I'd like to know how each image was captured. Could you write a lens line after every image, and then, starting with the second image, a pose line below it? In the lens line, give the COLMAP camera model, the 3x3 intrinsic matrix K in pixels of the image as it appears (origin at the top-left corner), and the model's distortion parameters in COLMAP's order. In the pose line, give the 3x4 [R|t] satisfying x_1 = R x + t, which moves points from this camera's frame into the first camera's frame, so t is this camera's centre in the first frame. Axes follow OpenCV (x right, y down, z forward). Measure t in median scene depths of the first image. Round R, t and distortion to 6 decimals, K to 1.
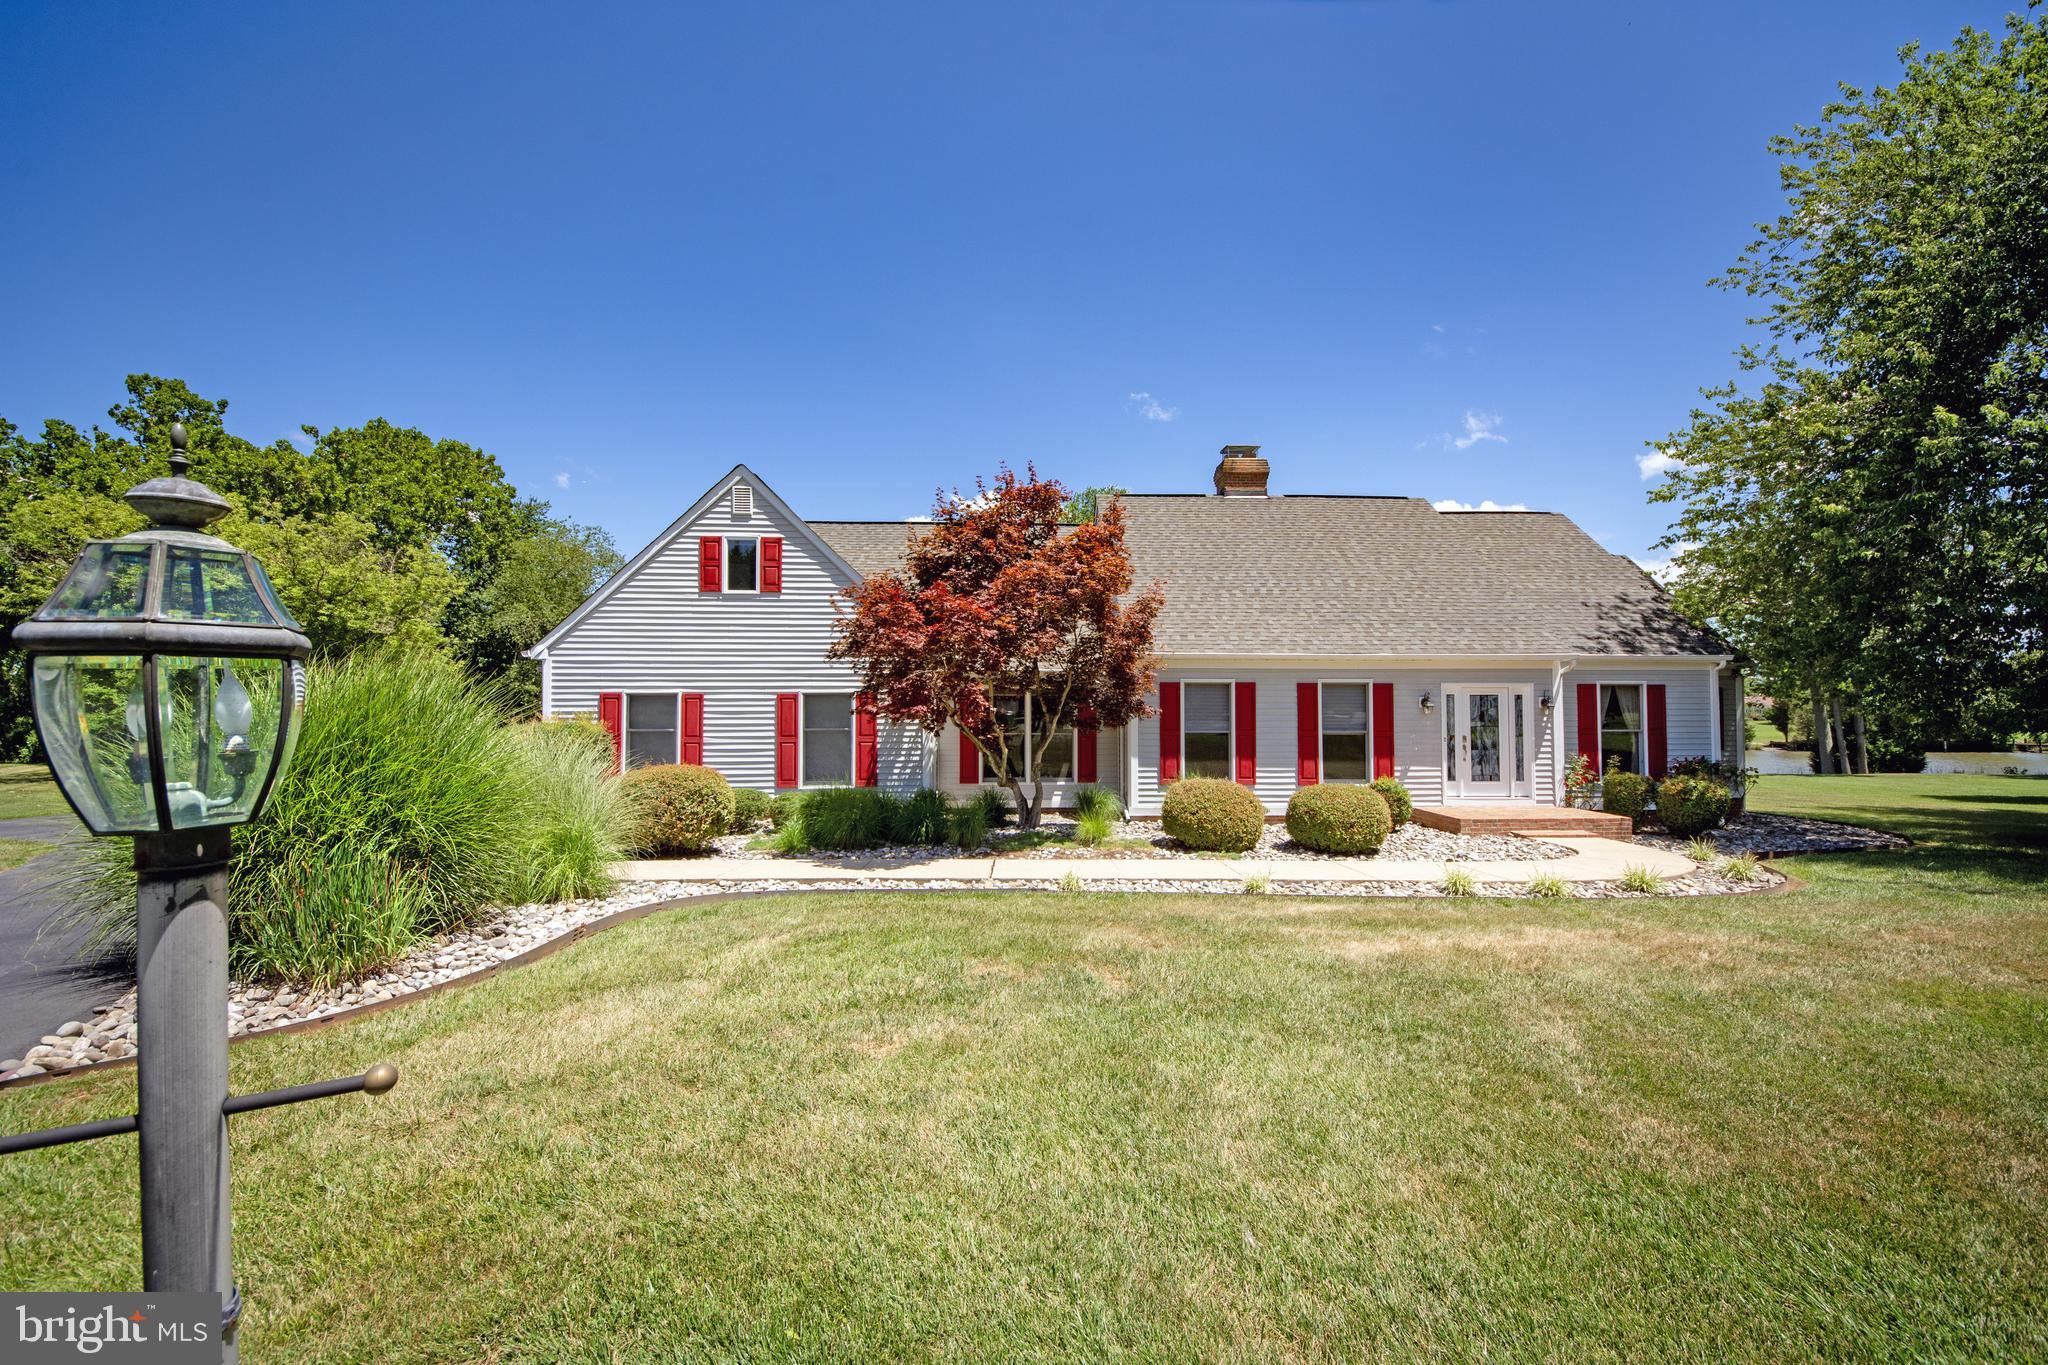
lens RADIAL K [[745.4, 0, 1023.3], [0, 745.4, 679.0], [0, 0, 1]] dist [-0.016917, -0.000926]
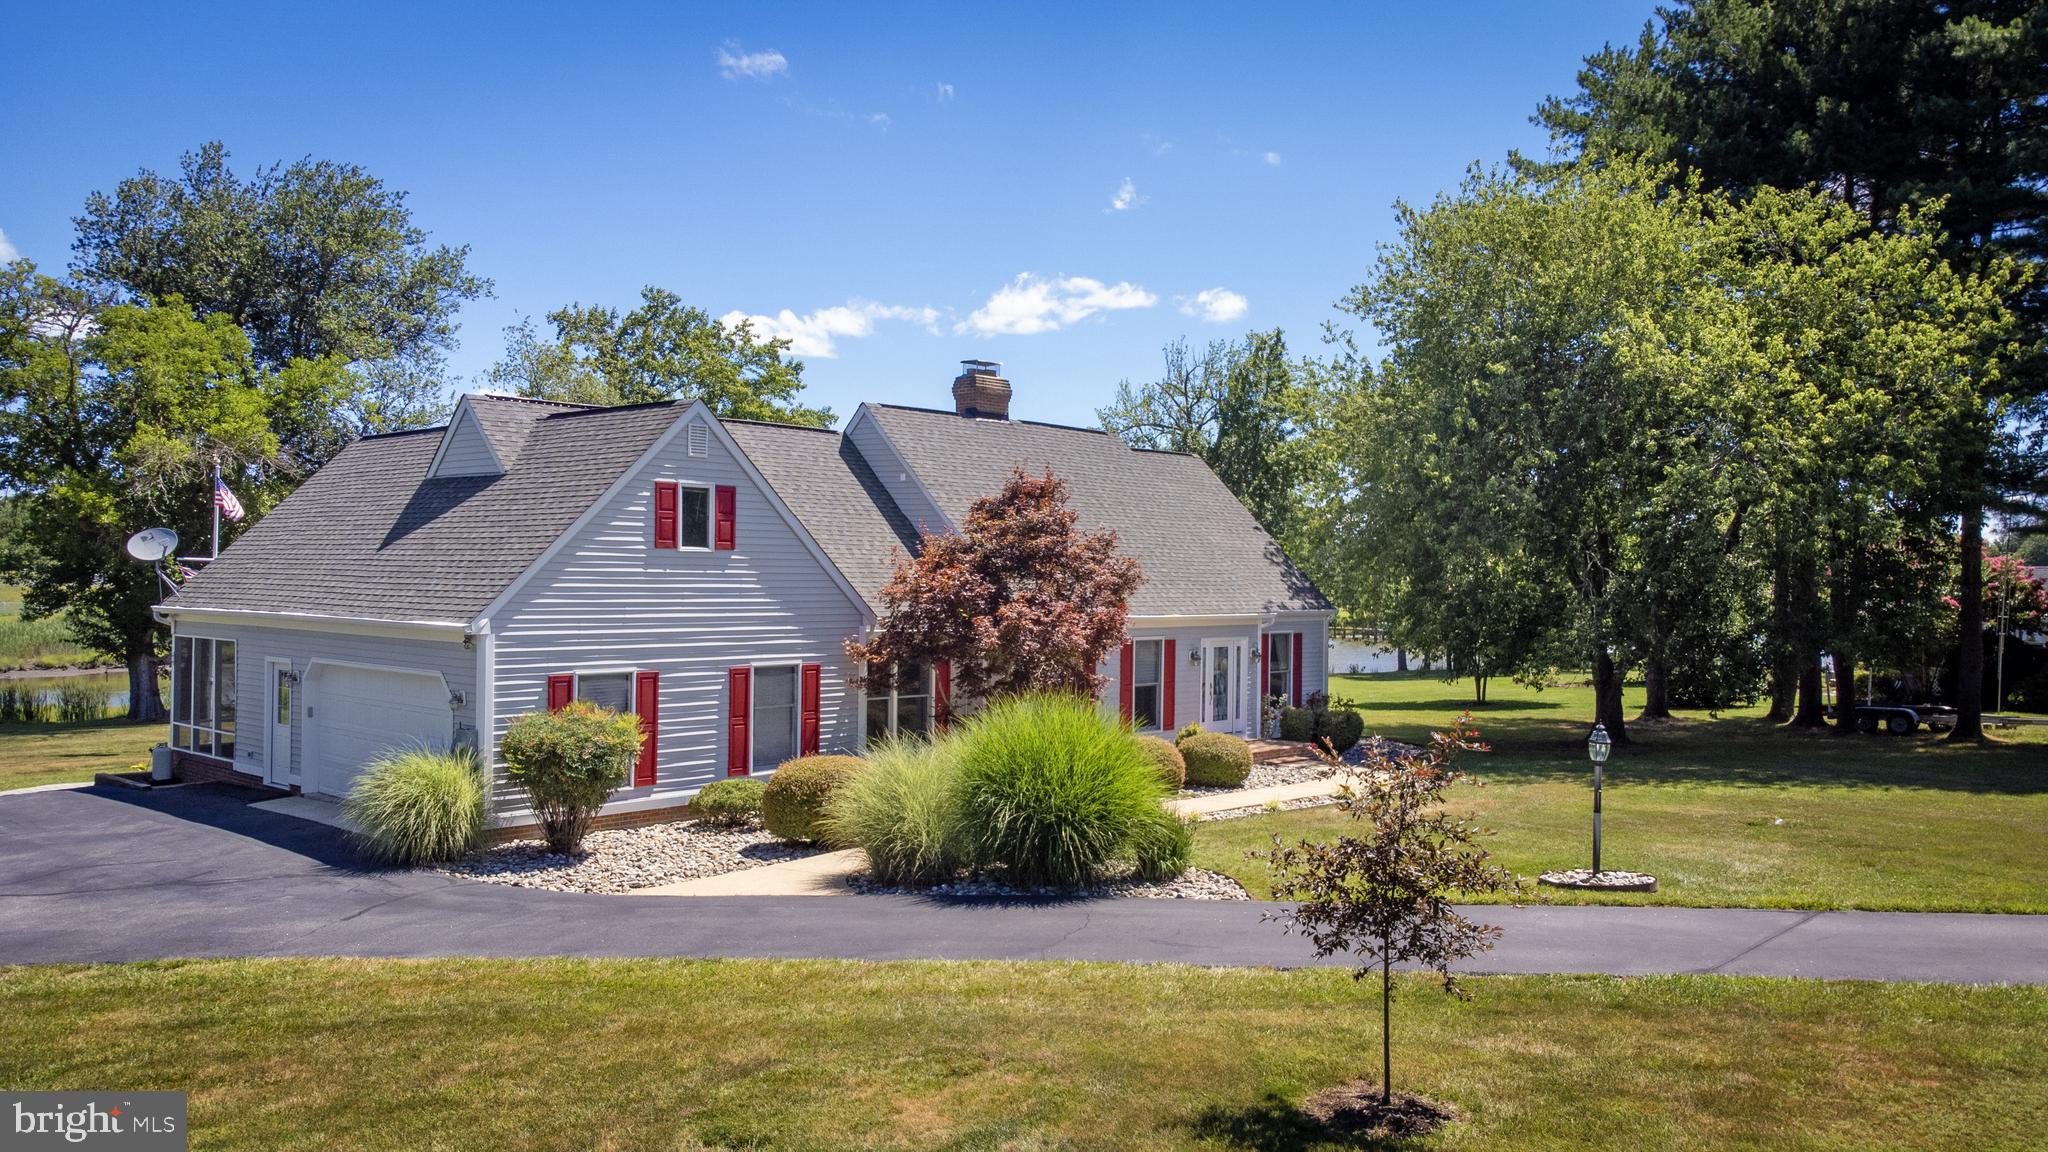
lens RADIAL K [[1574.9, 0, 1034.2], [0, 1574.9, 581.7], [0, 0, 1]] dist [0.049586, 0.002814]
pose [[0.696654, 0.004412, 0.717393, -1.365250], [-0.044896, 0.998289, 0.037458, -0.161163], [-0.716001, -0.058303, 0.695661, -0.502500]]
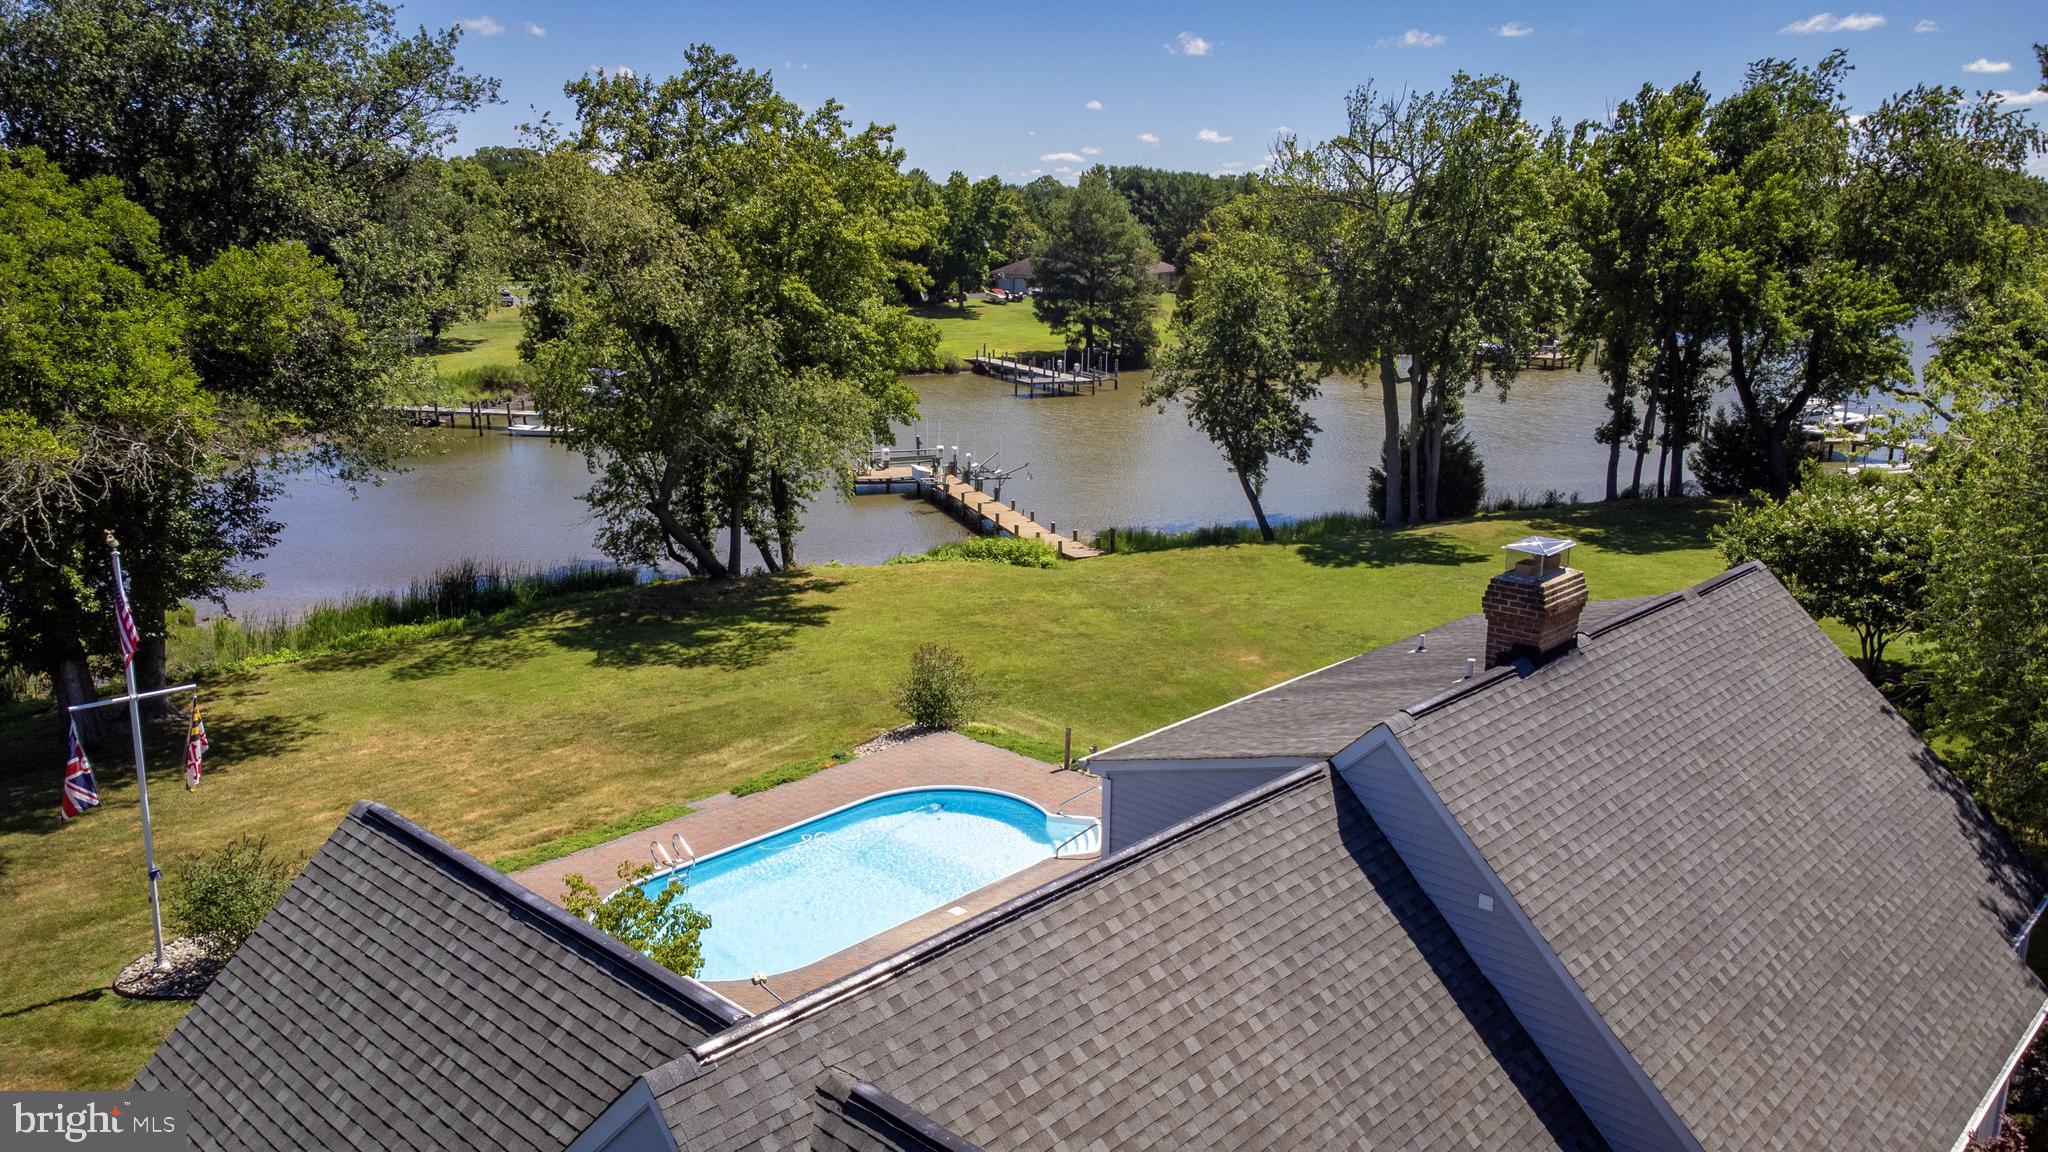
lens RADIAL K [[1574.9, 0, 1013.5], [0, 1574.9, 572.0], [0, 0, 1]] dist [0.049586, 0.002814]
pose [[0.699345, -0.154589, 0.697867, -0.827916], [-0.044099, 0.965141, 0.257987, -0.711423], [-0.713422, -0.211197, 0.668150, 0.773680]]
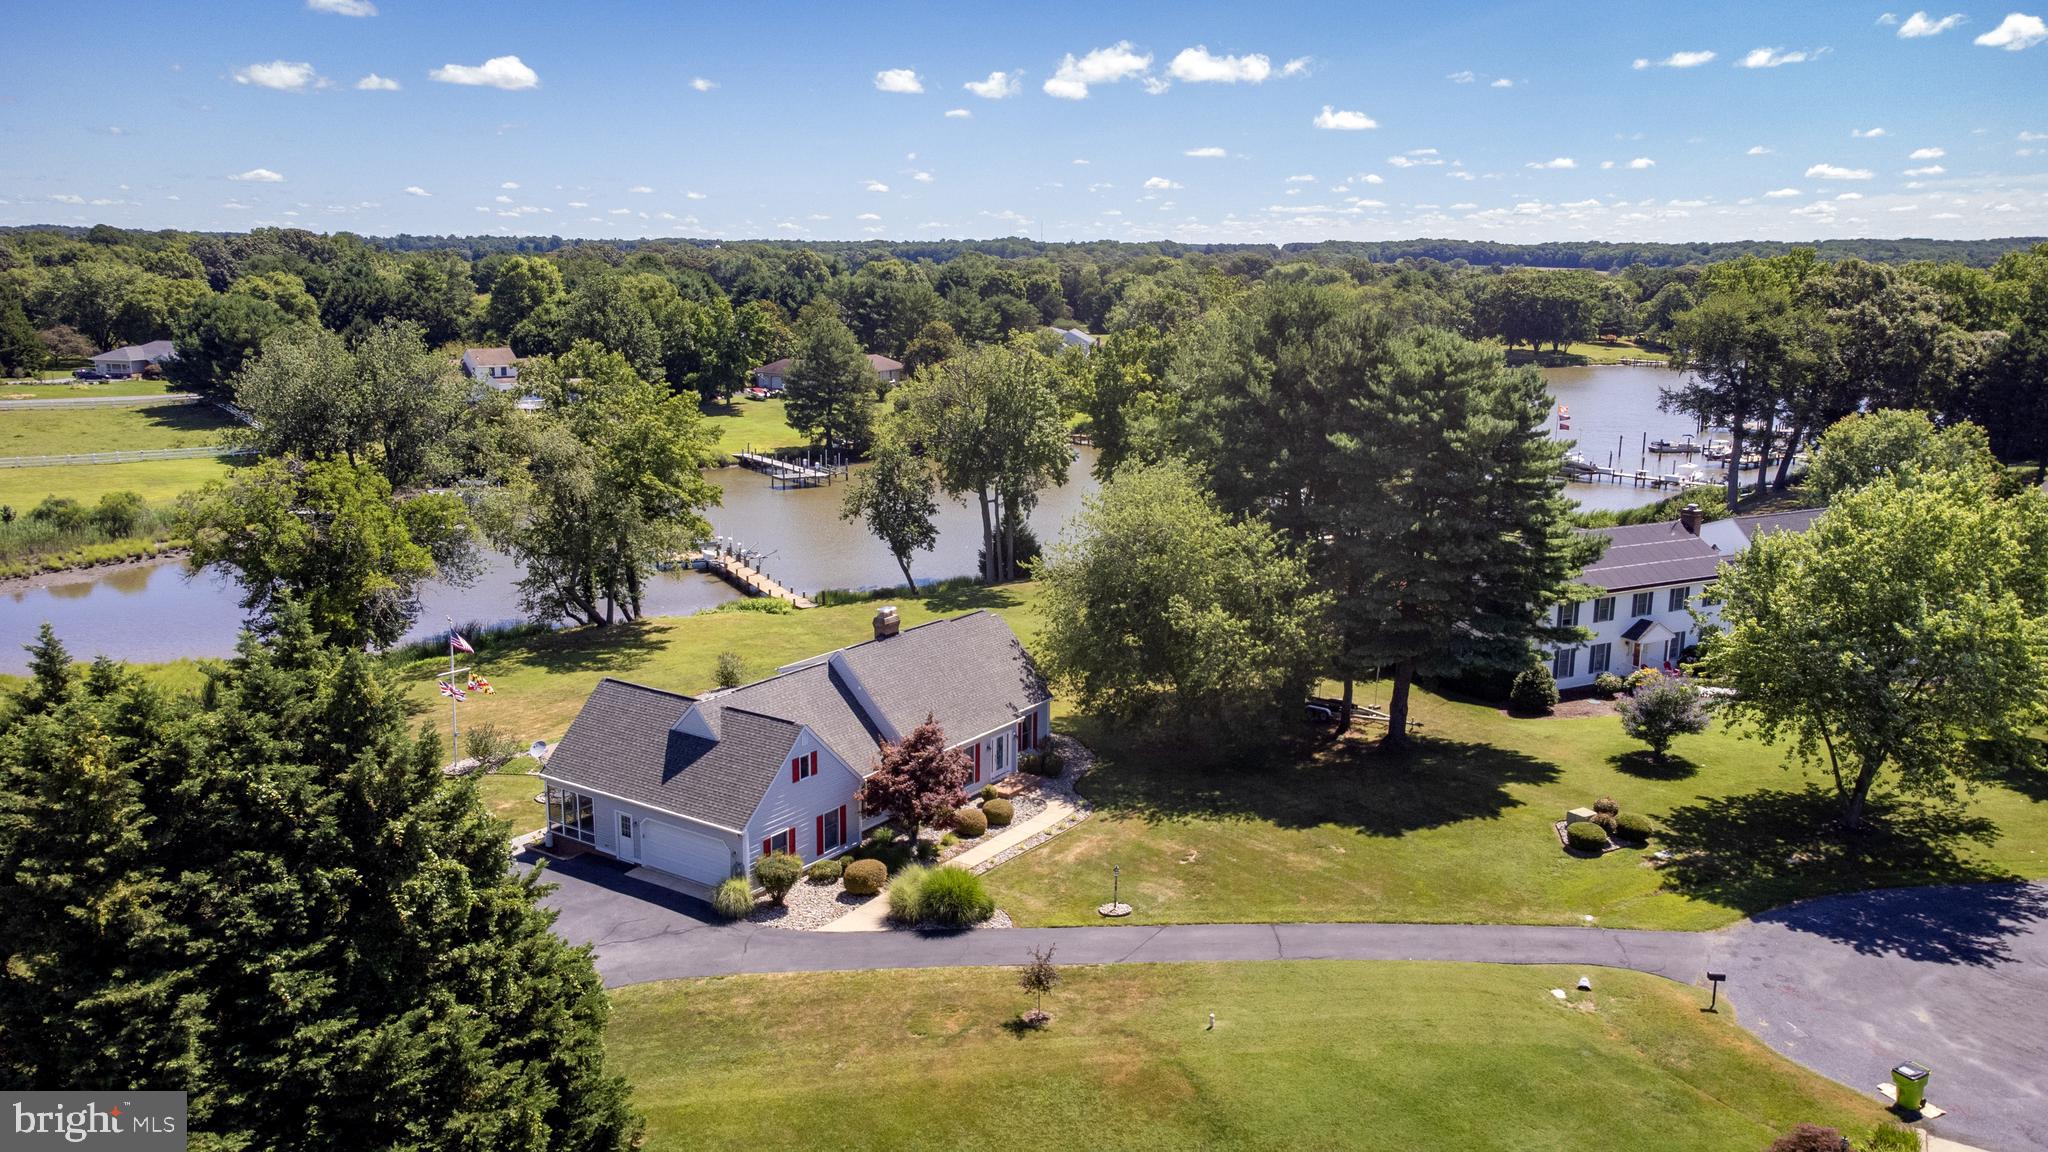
lens RADIAL K [[1574.9, 0, 1014.2], [0, 1574.9, 573.7], [0, 0, 1]] dist [0.049586, 0.002814]
pose [[0.586829, -0.157919, 0.794162, -3.548663], [-0.048472, 0.972187, 0.229137, -1.767792], [-0.808259, -0.172958, 0.562853, -1.973122]]
